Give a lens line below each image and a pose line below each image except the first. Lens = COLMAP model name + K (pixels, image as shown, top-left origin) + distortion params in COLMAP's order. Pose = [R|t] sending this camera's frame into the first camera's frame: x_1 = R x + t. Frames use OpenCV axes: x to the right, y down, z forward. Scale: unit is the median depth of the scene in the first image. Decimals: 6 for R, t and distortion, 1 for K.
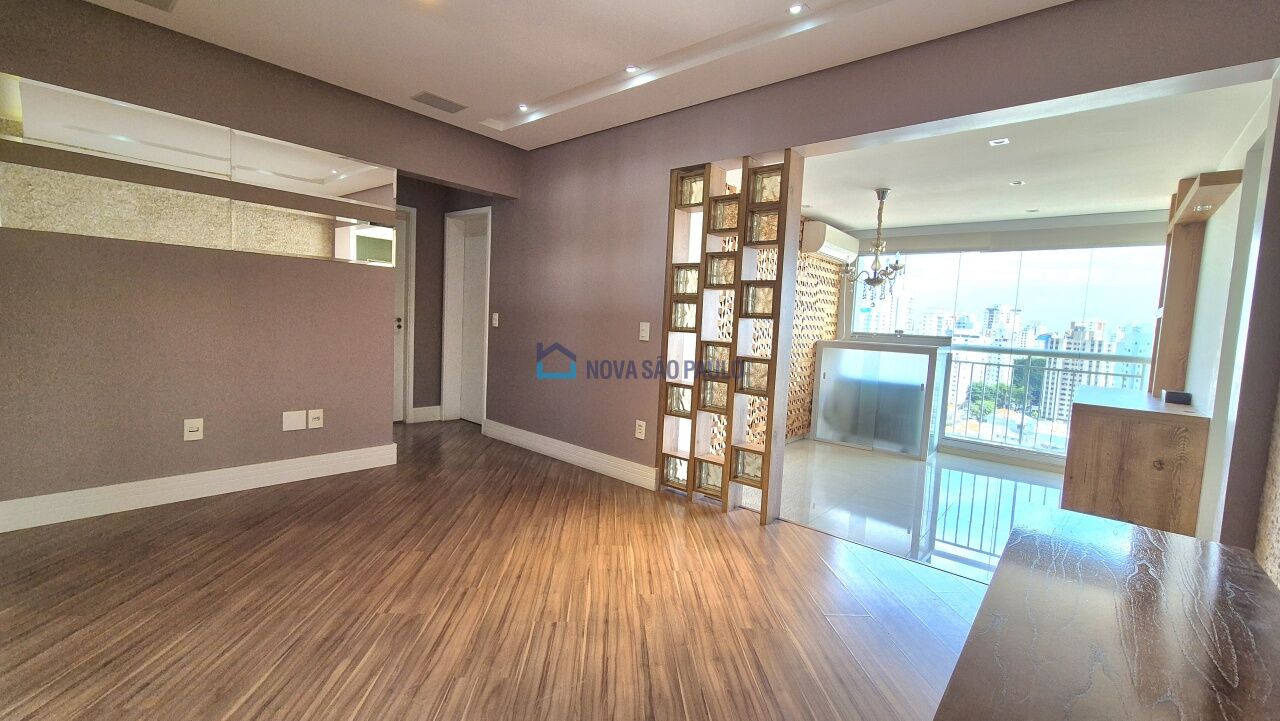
lens RADIAL K [[523.3, 0, 638.4], [0, 523.3, 354.1], [0, 0, 1]] dist [-0.002179, 0.000650]
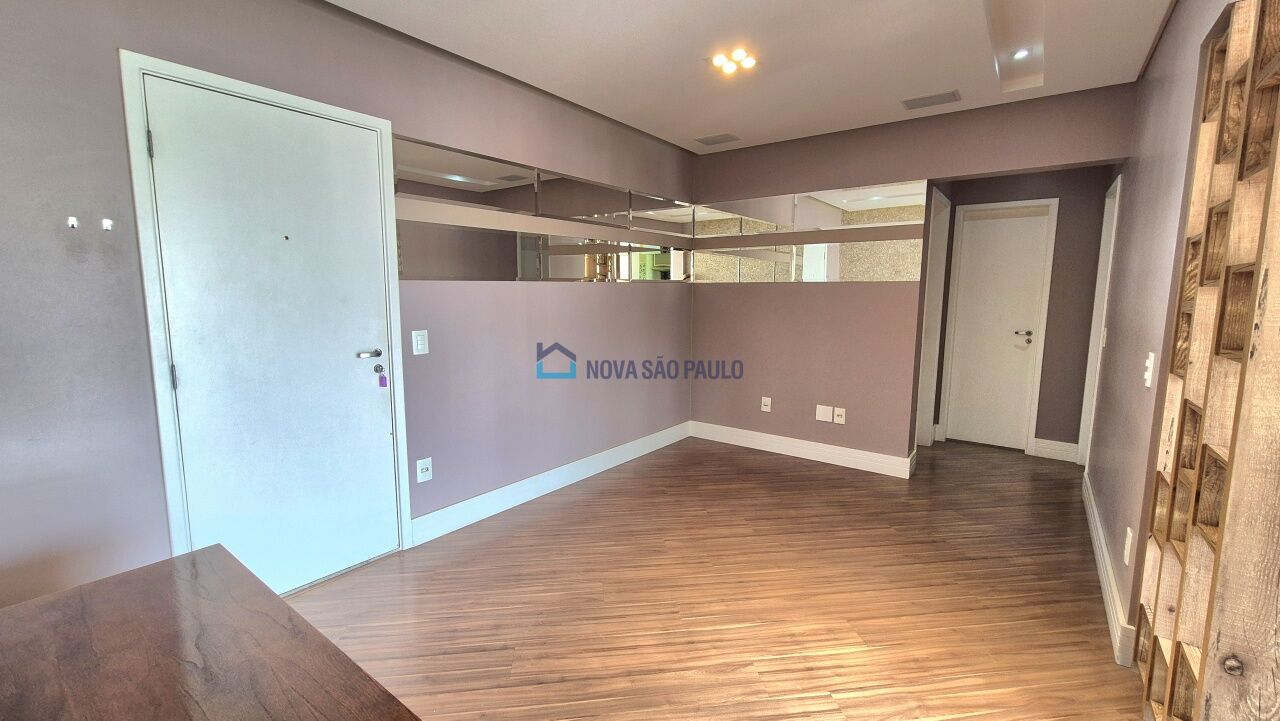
lens RADIAL K [[523.3, 0, 663.6], [0, 523.3, 362.4], [0, 0, 1]] dist [-0.002179, 0.000650]
pose [[0.087209, 0.082638, -0.992756, 0.613609], [-0.070314, 0.994578, 0.076613, -0.071582], [0.993705, 0.063124, 0.092547, 0.559732]]
